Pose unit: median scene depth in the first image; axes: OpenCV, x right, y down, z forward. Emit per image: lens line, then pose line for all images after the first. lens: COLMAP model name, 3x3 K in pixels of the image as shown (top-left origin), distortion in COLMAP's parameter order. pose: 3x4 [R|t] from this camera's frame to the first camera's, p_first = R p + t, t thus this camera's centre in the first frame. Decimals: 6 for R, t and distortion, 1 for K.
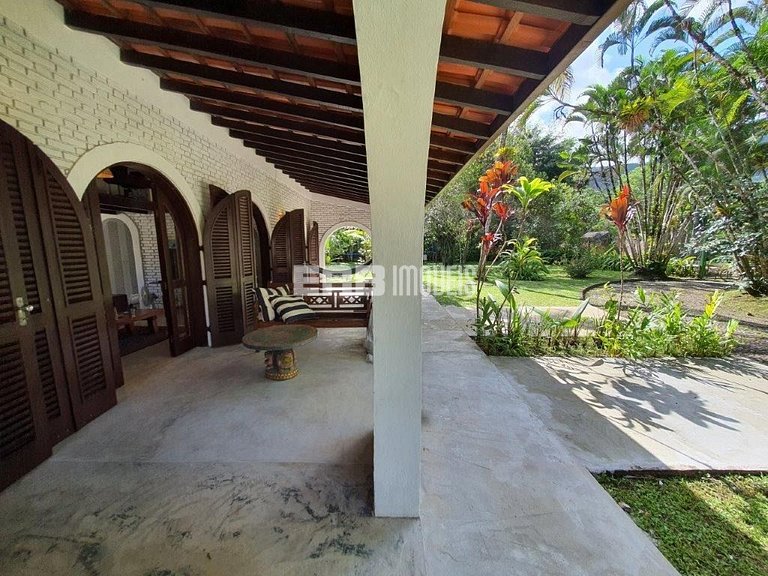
lens RADIAL K [[303.3, 0, 382.0], [0, 303.3, 289.5], [0, 0, 1]] dist [-0.001563, 0.000077]
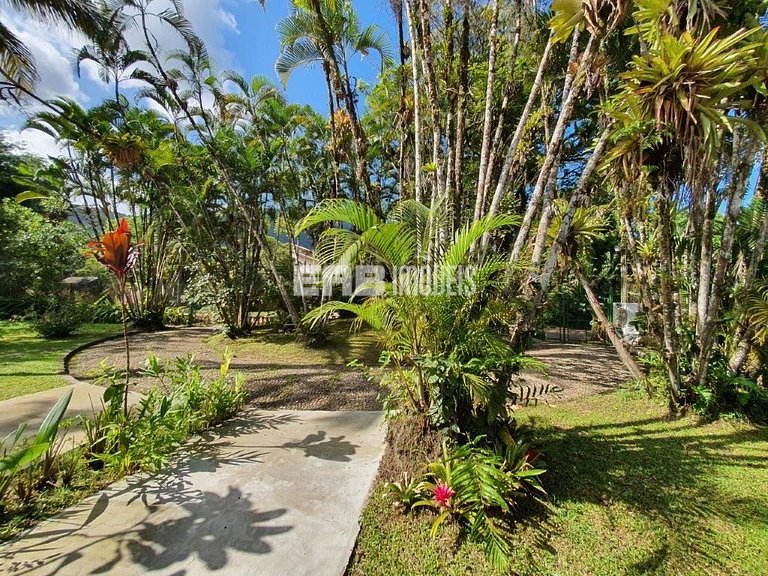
lens RADIAL K [[303.3, 0, 382.0], [0, 303.3, 289.5], [0, 0, 1]] dist [-0.001563, 0.000077]
pose [[0.179292, 0.037855, 0.983067, 0.067536], [0.116831, 0.991369, -0.059482, -0.019097], [-0.976834, 0.125517, 0.173322, 0.094932]]
